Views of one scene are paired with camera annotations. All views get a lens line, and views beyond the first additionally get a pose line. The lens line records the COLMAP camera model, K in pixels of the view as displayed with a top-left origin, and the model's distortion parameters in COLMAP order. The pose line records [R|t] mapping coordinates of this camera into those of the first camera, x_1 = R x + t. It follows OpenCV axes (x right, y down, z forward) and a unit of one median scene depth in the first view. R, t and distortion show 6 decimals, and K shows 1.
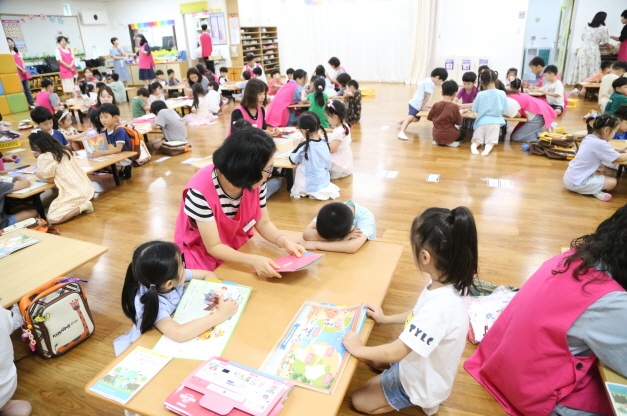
lens RADIAL K [[448.3, 0, 313.5], [0, 448.3, 208.0], [0, 0, 1]] dist [-0.070962, 0.046406]
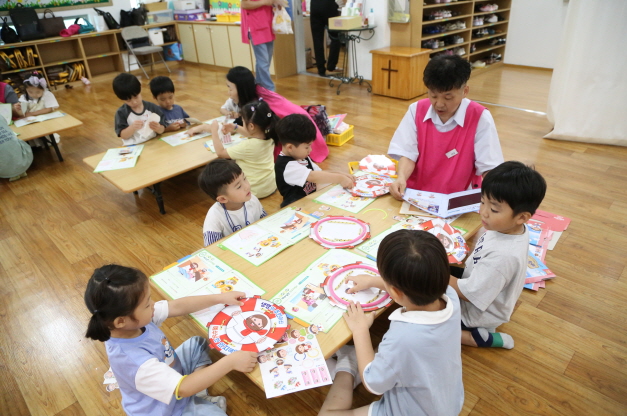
lens RADIAL K [[448.3, 0, 313.5], [0, 448.3, 208.0], [0, 0, 1]] dist [-0.070962, 0.046406]
pose [[0.927512, 0.180474, -0.327338, -0.085891], [-0.135973, 0.978627, 0.154276, -0.215005], [0.348184, -0.098584, 0.932228, 0.557061]]
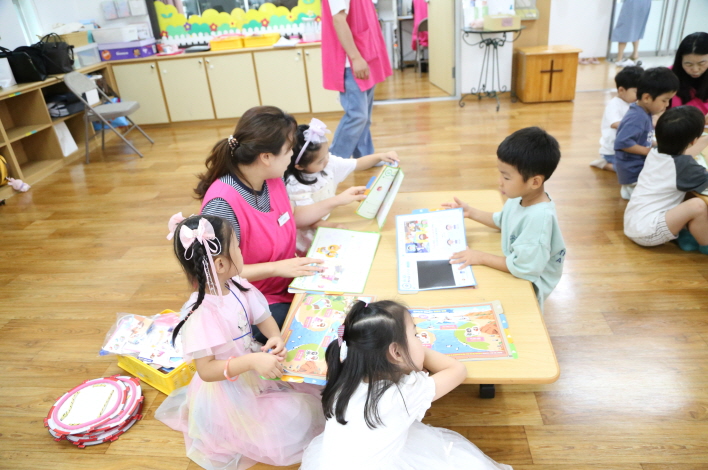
lens RADIAL K [[506.2, 0, 354.0], [0, 506.2, 235.0], [0, 0, 1]] dist [-0.070962, 0.046406]
pose [[0.950650, -0.159636, 0.266047, -0.395962], [0.141690, 0.986215, 0.085465, -0.213266], [-0.276023, -0.043551, 0.960164, 0.618170]]
